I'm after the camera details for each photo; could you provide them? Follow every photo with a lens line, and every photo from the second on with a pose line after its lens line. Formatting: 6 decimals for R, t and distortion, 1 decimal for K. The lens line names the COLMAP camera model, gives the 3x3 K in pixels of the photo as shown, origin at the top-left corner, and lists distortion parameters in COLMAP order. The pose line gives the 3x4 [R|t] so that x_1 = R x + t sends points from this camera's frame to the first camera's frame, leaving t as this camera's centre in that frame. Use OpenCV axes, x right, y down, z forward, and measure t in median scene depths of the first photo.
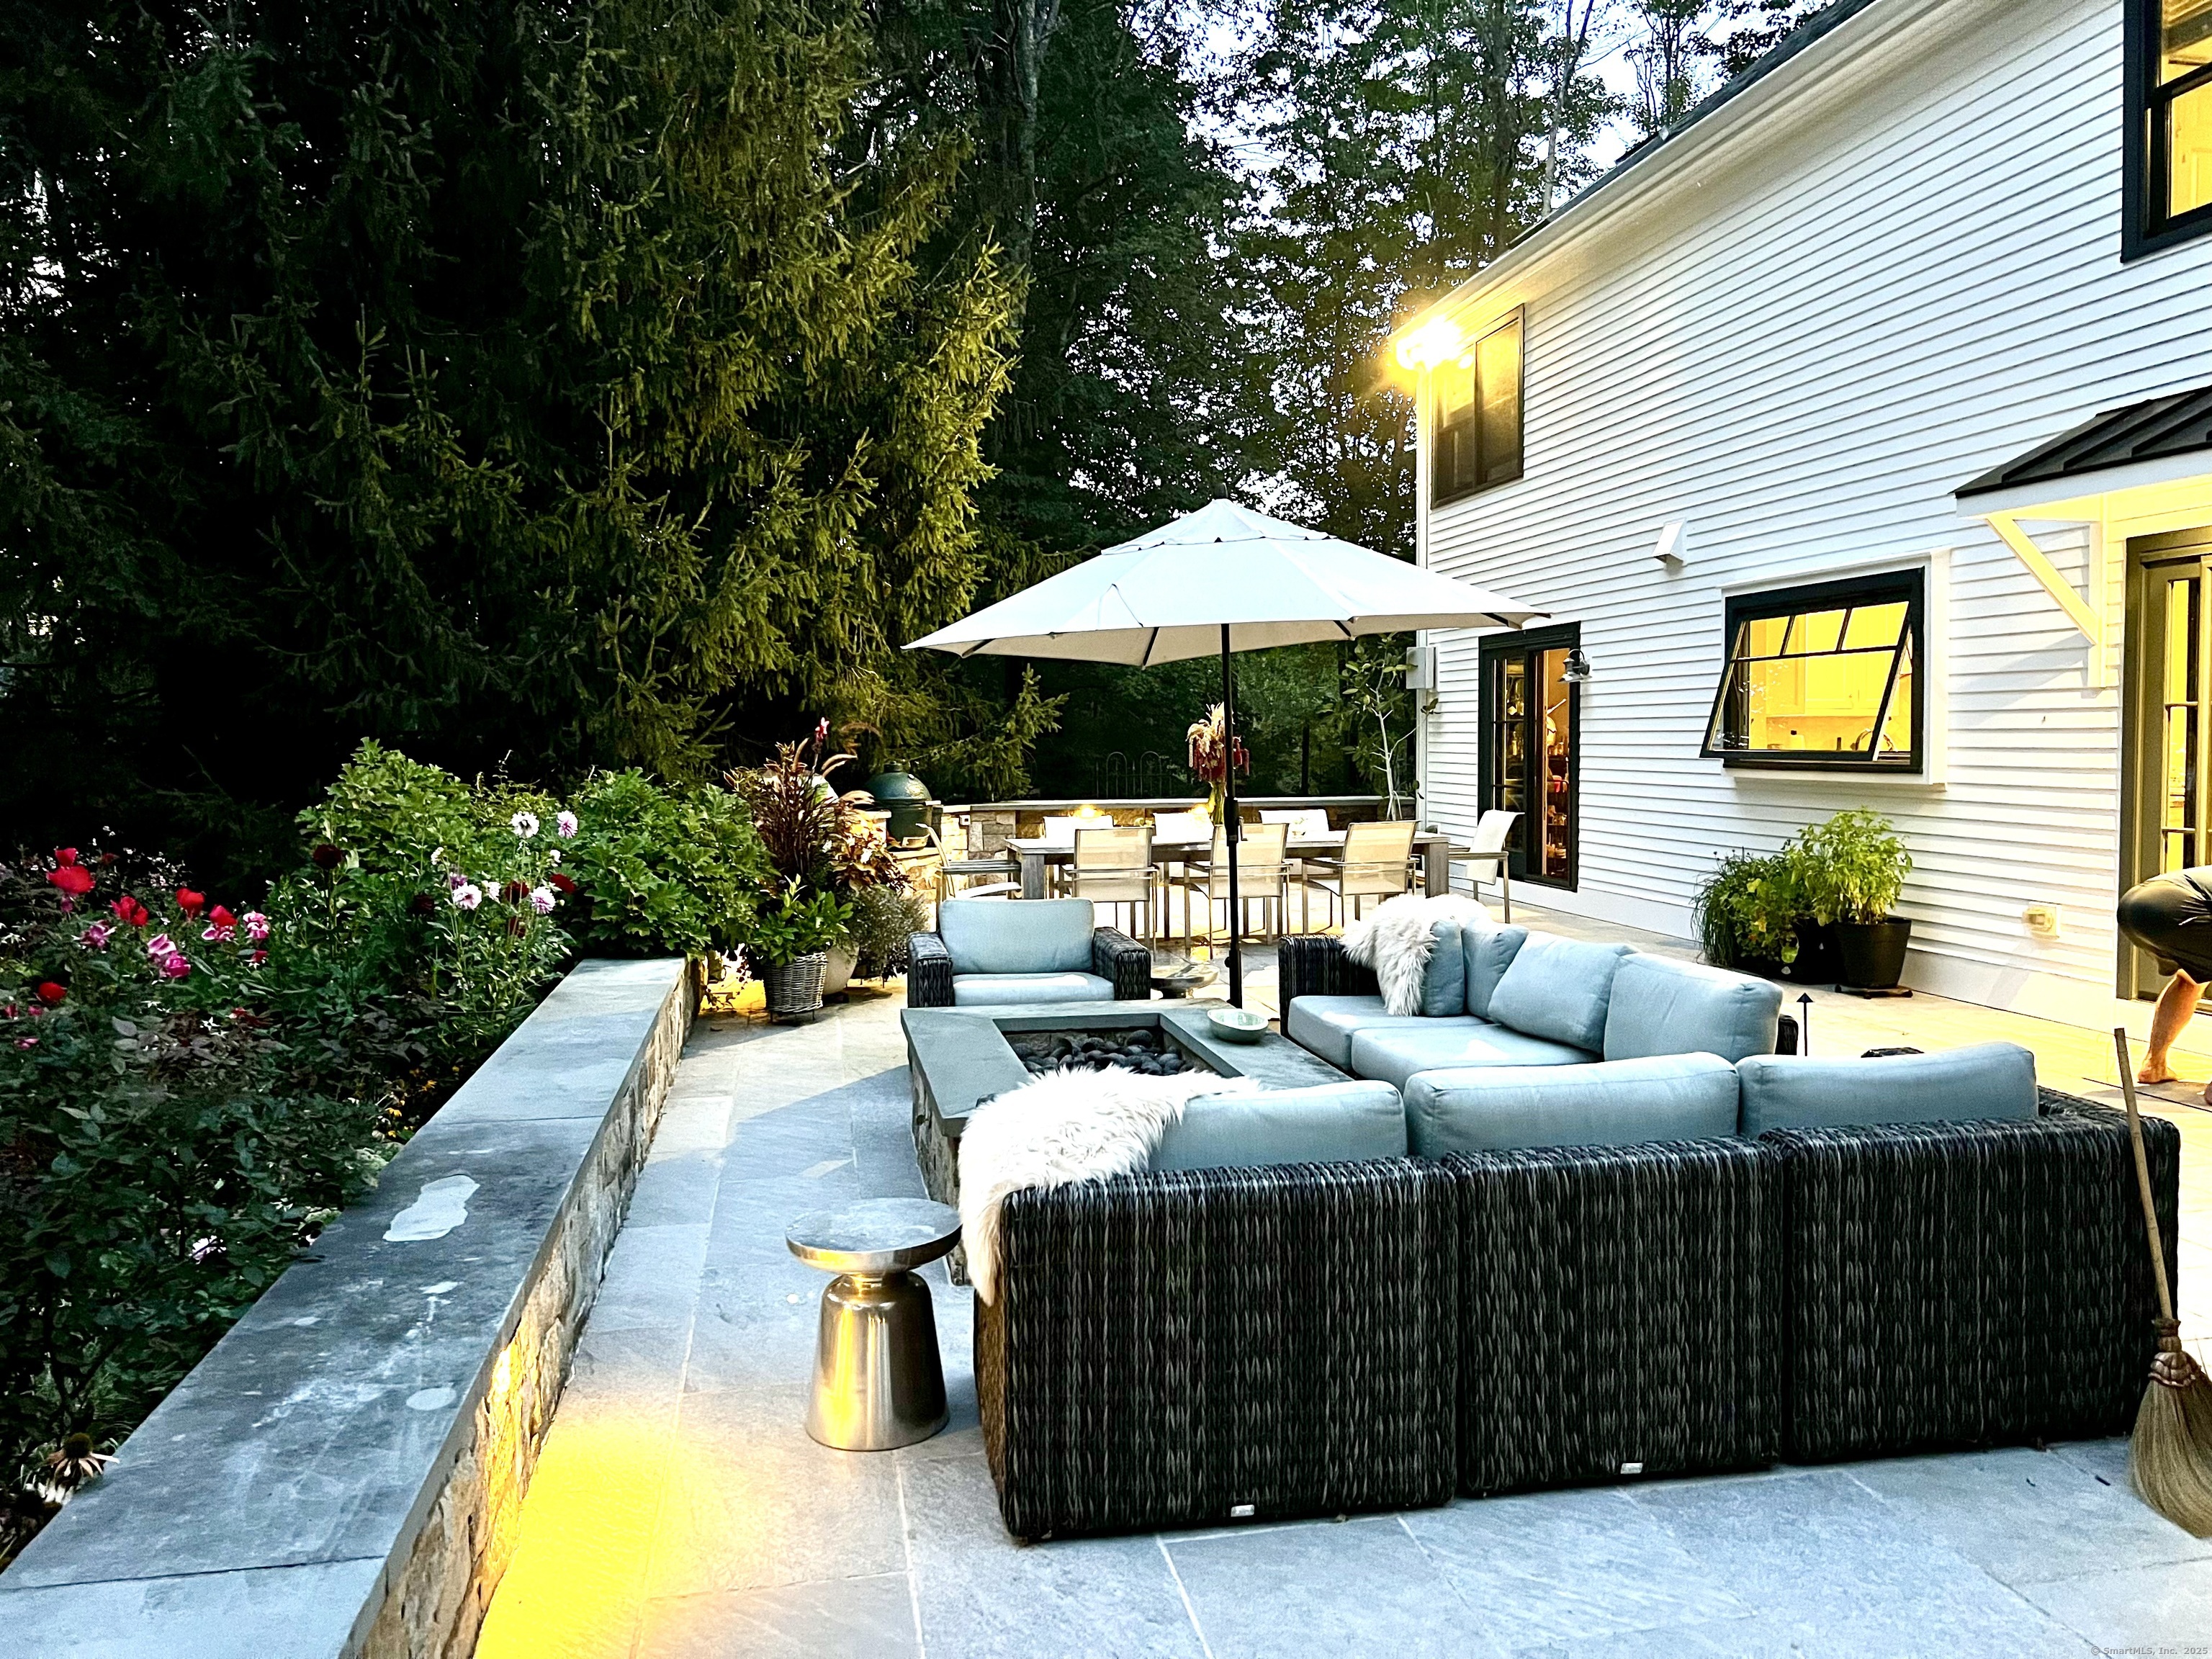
lens RADIAL K [[1671.7, 0, 1099.8], [0, 1671.7, 815.8], [0, 0, 1]] dist [0.035719, -0.045823]
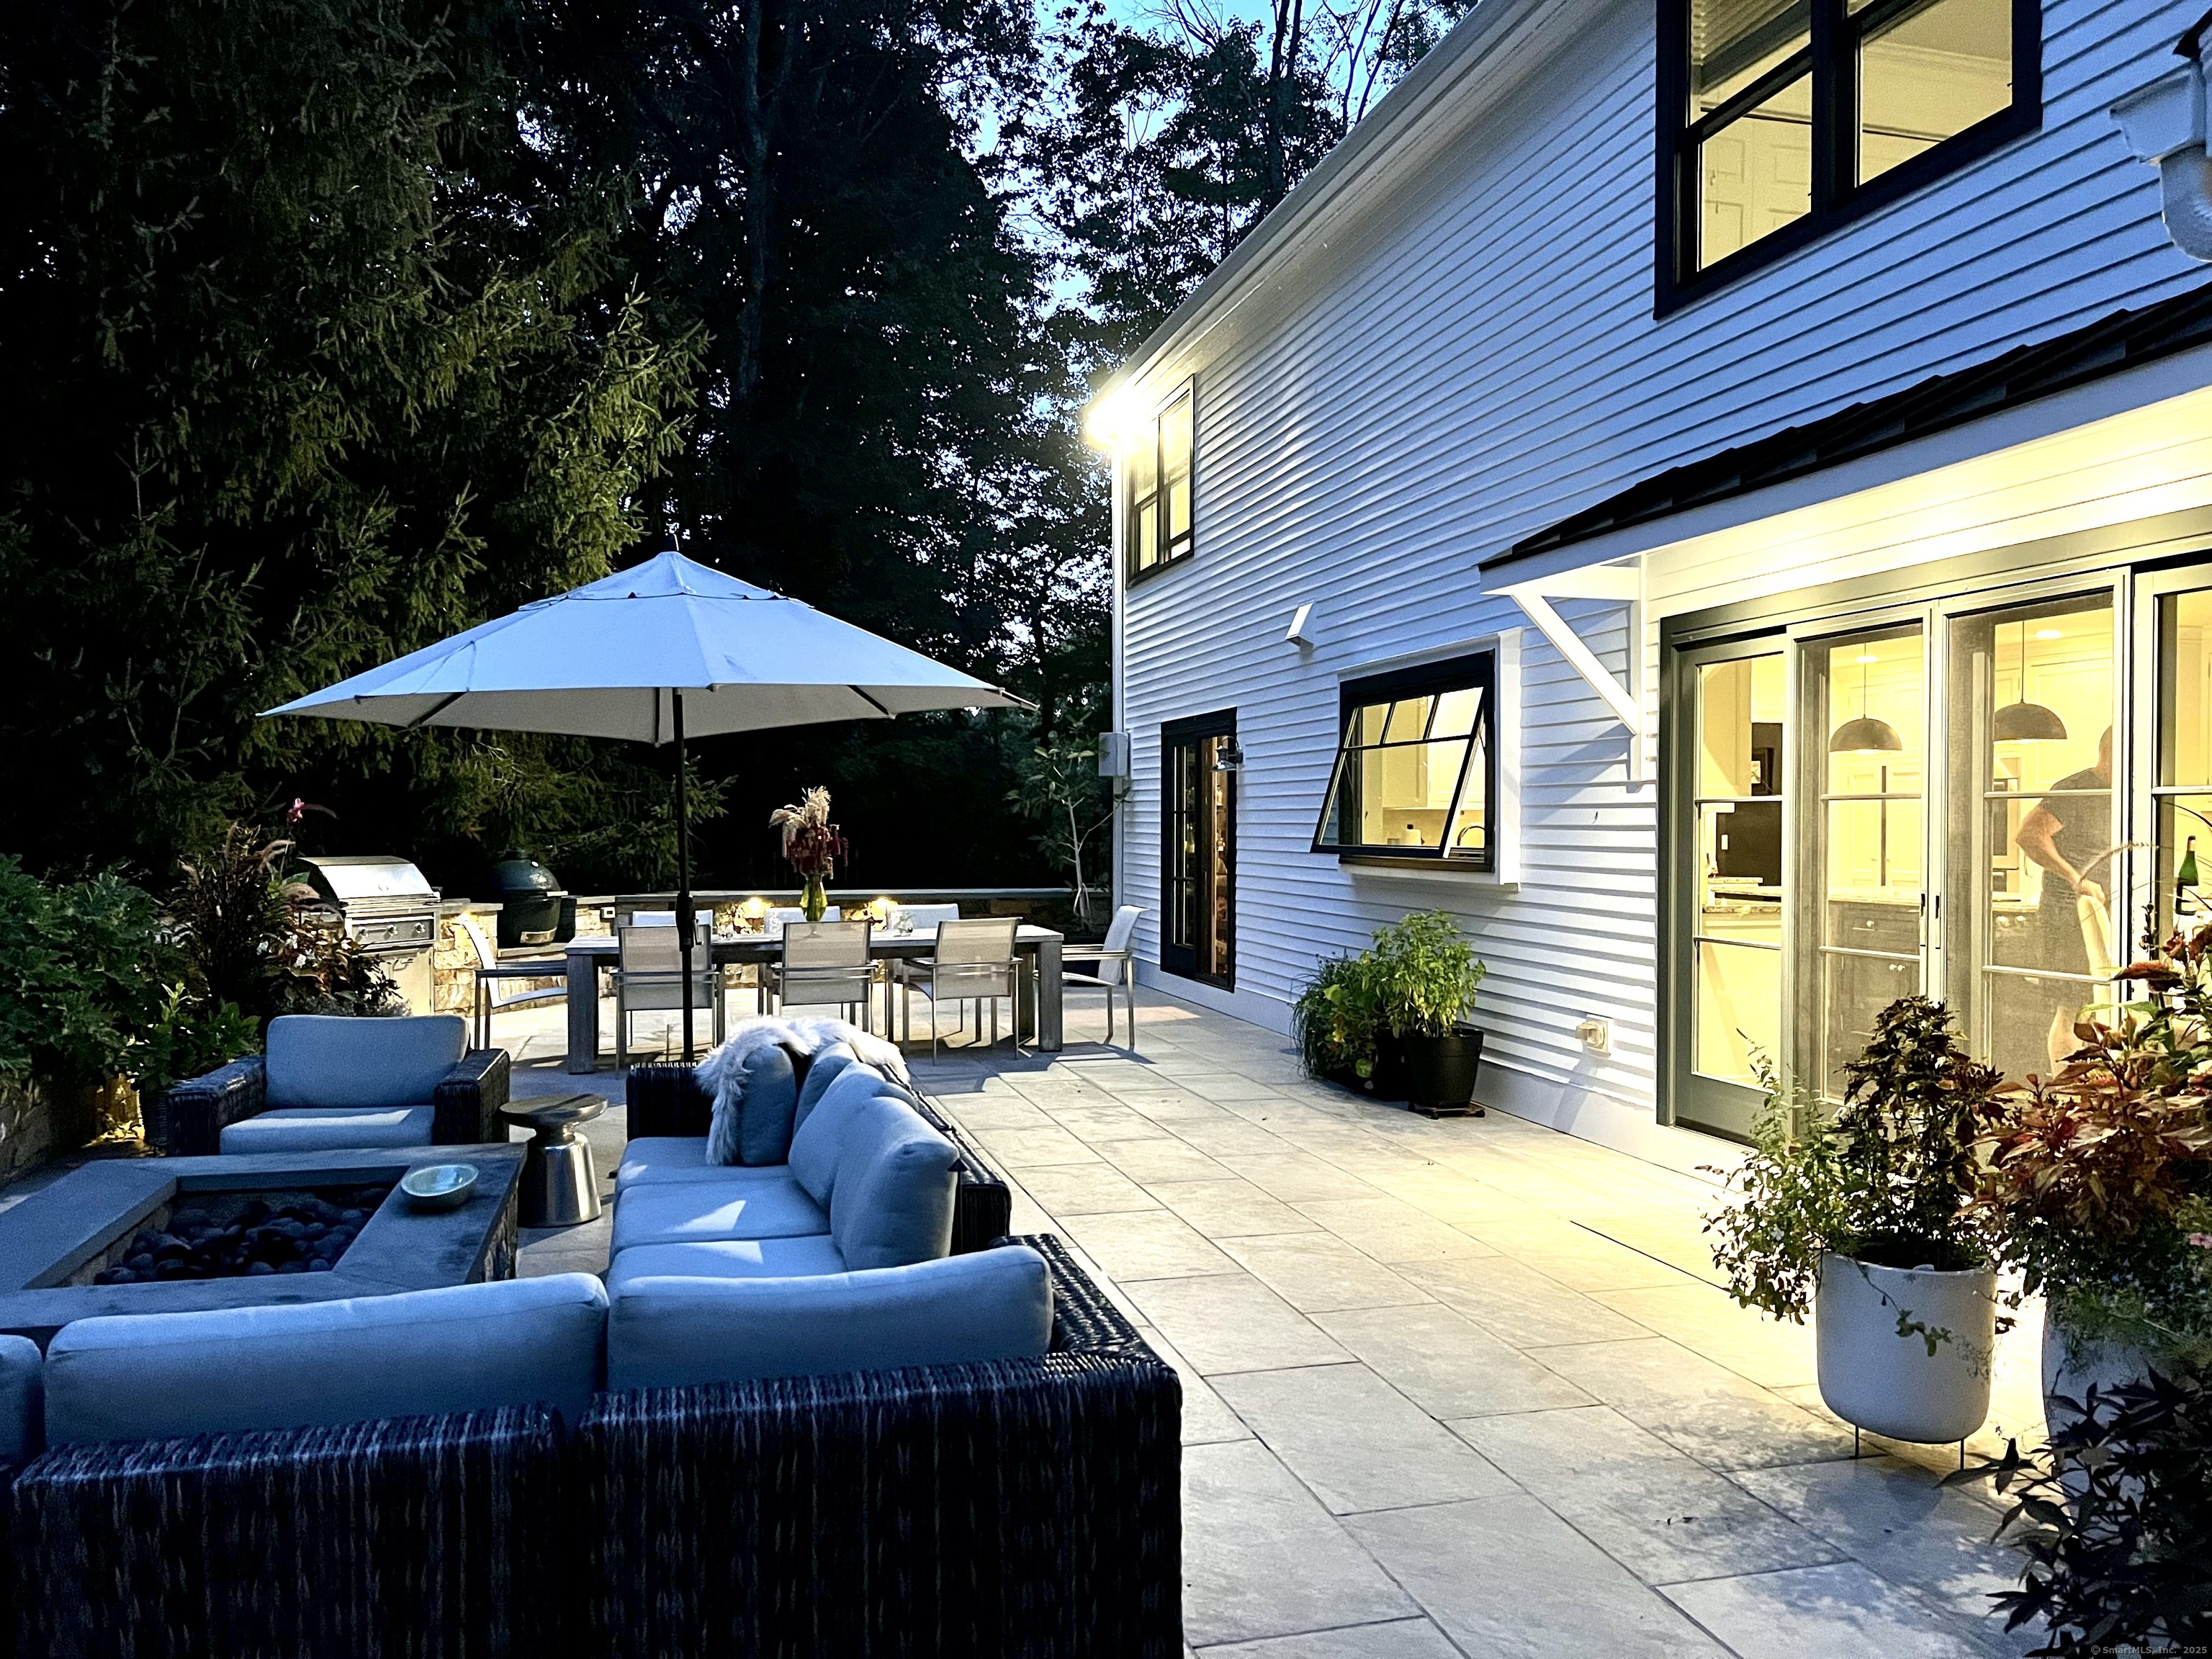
lens RADIAL K [[1671.7, 0, 1107.1], [0, 1671.7, 843.4], [0, 0, 1]] dist [0.035719, -0.045823]
pose [[0.996945, 0.009318, 0.077551, 0.173560], [-0.006597, 0.999356, -0.035270, -0.006303], [-0.077829, 0.034651, 0.996364, 0.084931]]
